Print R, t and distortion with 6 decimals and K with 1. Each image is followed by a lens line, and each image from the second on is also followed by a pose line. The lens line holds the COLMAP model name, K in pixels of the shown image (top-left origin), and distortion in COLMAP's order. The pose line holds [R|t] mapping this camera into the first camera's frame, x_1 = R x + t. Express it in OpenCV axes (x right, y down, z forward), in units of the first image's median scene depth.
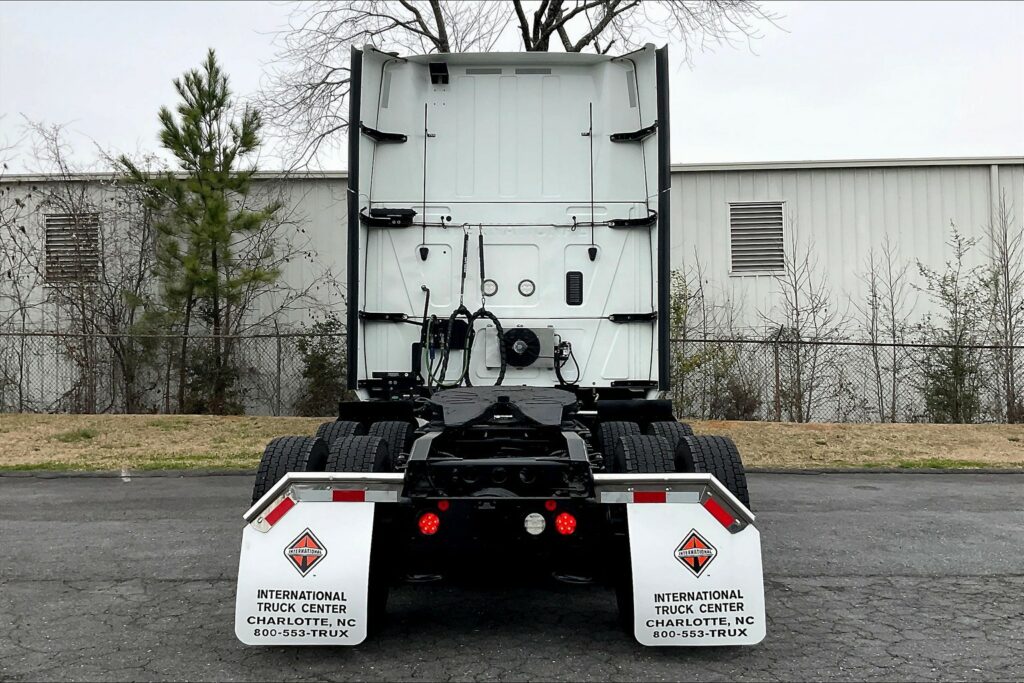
lens RADIAL K [[978.7, 0, 478.9], [0, 978.7, 321.6], [0, 0, 1]] dist [0.074384, 0.000000]
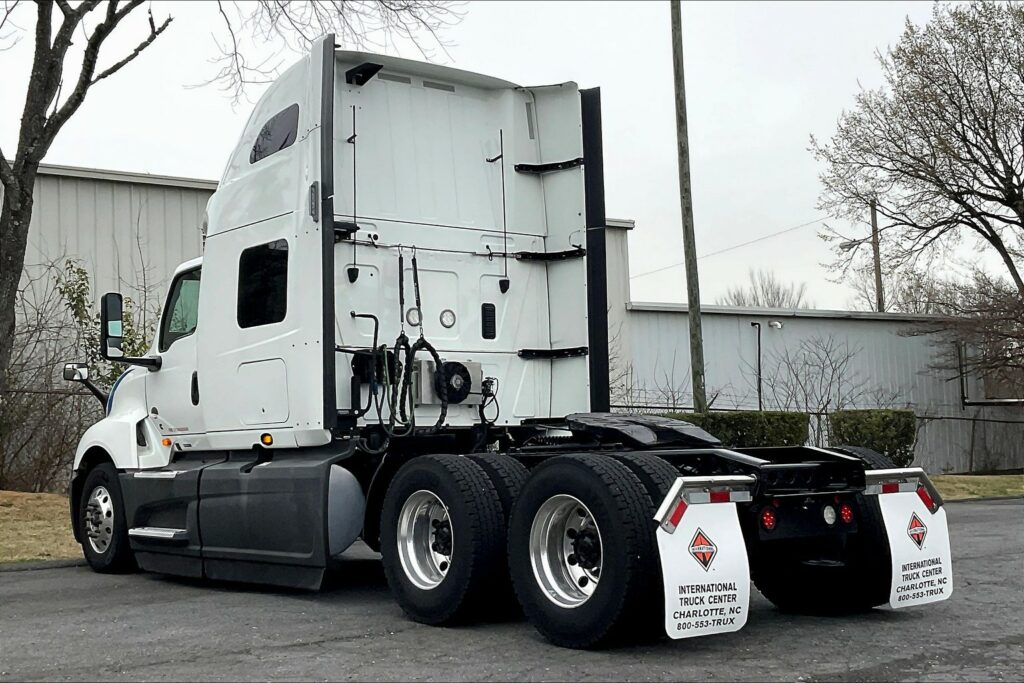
lens RADIAL K [[1382.5, 0, 467.3], [0, 1382.5, 291.3], [0, 0, 1]] dist [0.071197, 0.000000]
pose [[0.778929, 0.053693, 0.624809, -0.767928], [-0.008962, 0.997179, -0.074520, 0.037602], [-0.627048, 0.052447, 0.777213, -0.025365]]
